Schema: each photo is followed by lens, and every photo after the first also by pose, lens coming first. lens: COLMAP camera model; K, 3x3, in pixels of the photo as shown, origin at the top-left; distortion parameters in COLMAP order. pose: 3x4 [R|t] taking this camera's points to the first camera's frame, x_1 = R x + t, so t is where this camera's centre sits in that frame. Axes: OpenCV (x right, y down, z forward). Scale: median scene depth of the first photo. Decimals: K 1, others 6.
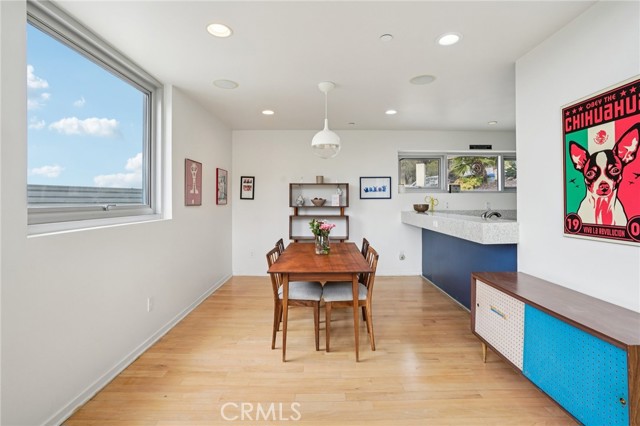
lens RADIAL K [[300.1, 0, 319.6], [0, 300.1, 198.1], [0, 0, 1]] dist [-0.033746, 0.018181]
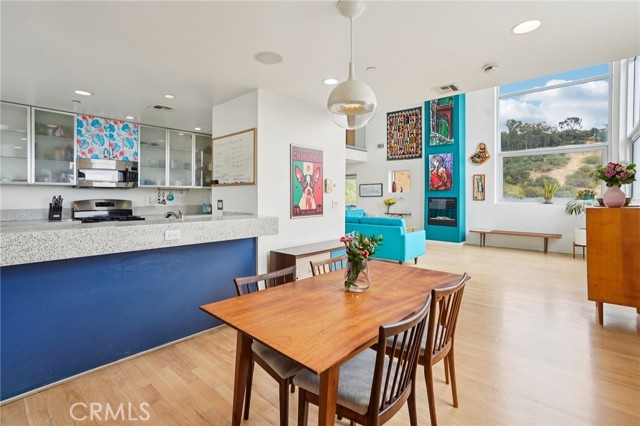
lens RADIAL K [[300.1, 0, 321.7], [0, 300.1, 194.7], [0, 0, 1]] dist [-0.033746, 0.018181]
pose [[-0.743117, 0.009006, 0.669101, -0.521966], [-0.002851, 0.999858, -0.016625, 0.018533], [-0.669155, -0.014262, -0.742986, 2.320631]]
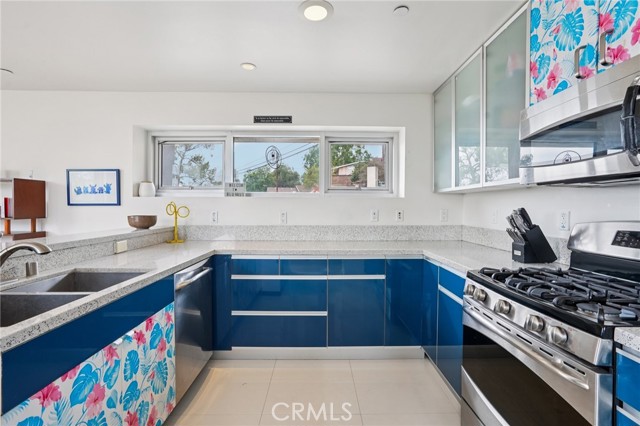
lens RADIAL K [[300.1, 0, 319.8], [0, 300.1, 210.9], [0, 0, 1]] dist [-0.033746, 0.018181]
pose [[0.999913, 0.009432, 0.009272, 1.665776], [-0.009636, 0.999707, 0.022226, -0.012033], [-0.009059, -0.022313, 0.999710, 1.062576]]
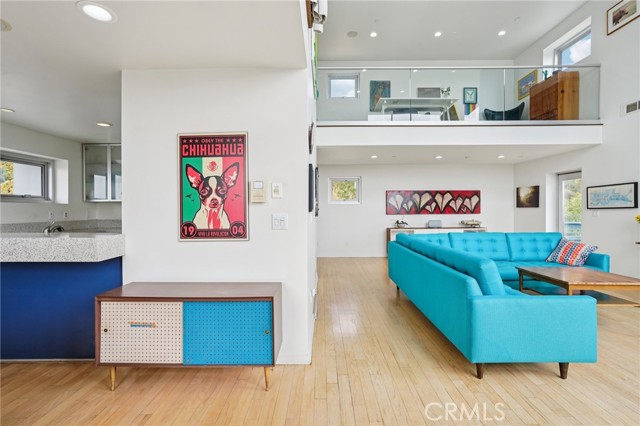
lens RADIAL K [[300.1, 0, 322.4], [0, 300.1, 211.7], [0, 0, 1]] dist [-0.033746, 0.018181]
pose [[0.015164, -0.000062, 0.999885, -0.406513], [-0.005180, 0.999987, 0.000140, 0.004874], [-0.999872, -0.005181, 0.015163, 0.419534]]
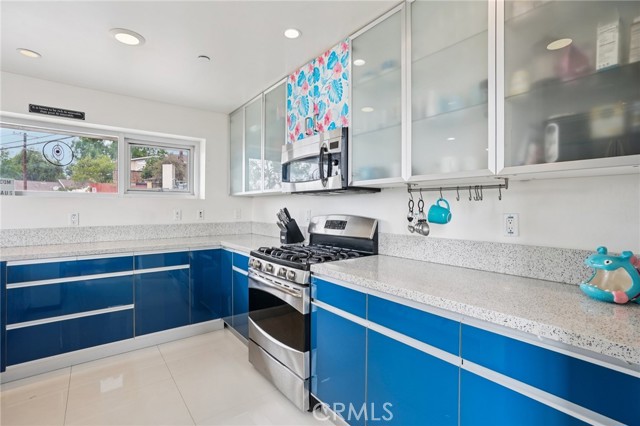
lens RADIAL K [[300.1, 0, 320.1], [0, 300.1, 208.1], [0, 0, 1]] dist [-0.033746, 0.018181]
pose [[0.792041, 0.005692, 0.610441, 1.562318], [-0.011753, 0.999913, 0.005927, -0.015519], [-0.610354, -0.011869, 0.792040, 0.739957]]
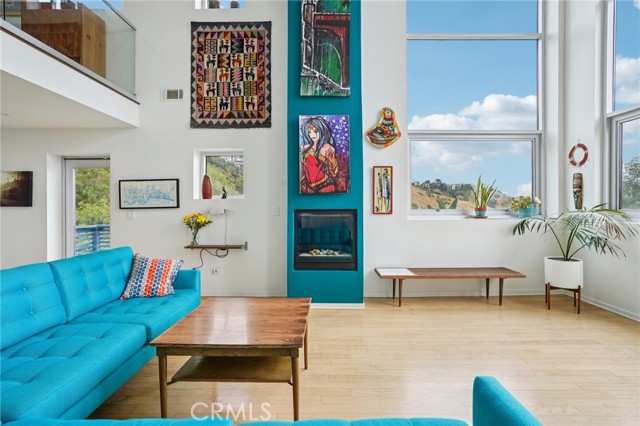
lens RADIAL K [[300.1, 0, 319.2], [0, 300.1, 206.6], [0, 0, 1]] dist [-0.033746, 0.018181]
pose [[-0.999627, 0.008768, 0.025866, 1.035265], [0.008466, 0.999895, -0.011757, -0.013704], [-0.025967, -0.011534, -0.999596, 0.018425]]
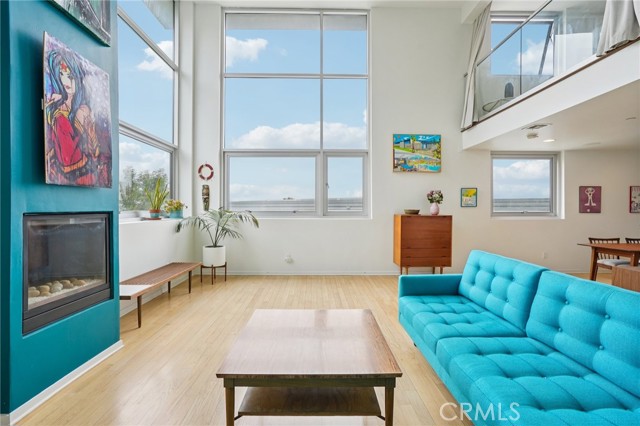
lens RADIAL K [[300.1, 0, 323.2], [0, 300.1, 211.2], [0, 0, 1]] dist [-0.033746, 0.018181]
pose [[0.013248, 0.014445, -0.999808, 2.230433], [0.007239, 0.999868, 0.014542, -0.033100], [0.999886, -0.007430, 0.013142, -0.997151]]
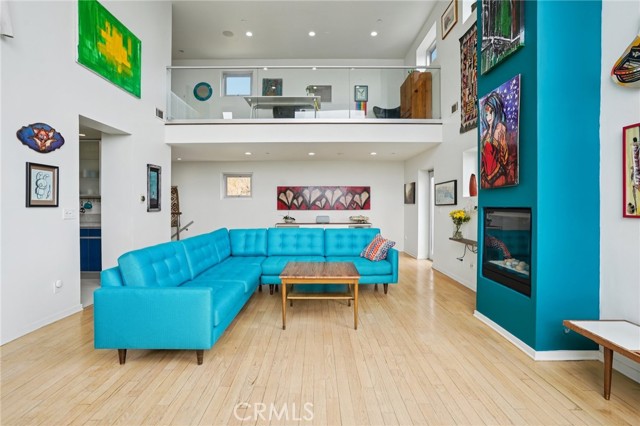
lens RADIAL K [[300.1, 0, 322.6], [0, 300.1, 206.2], [0, 0, 1]] dist [-0.033746, 0.018181]
pose [[-0.000872, 0.001978, 0.999998, -0.476107], [-0.010530, 0.999943, -0.001987, -0.011677], [-0.999944, -0.010531, -0.000851, -1.032194]]
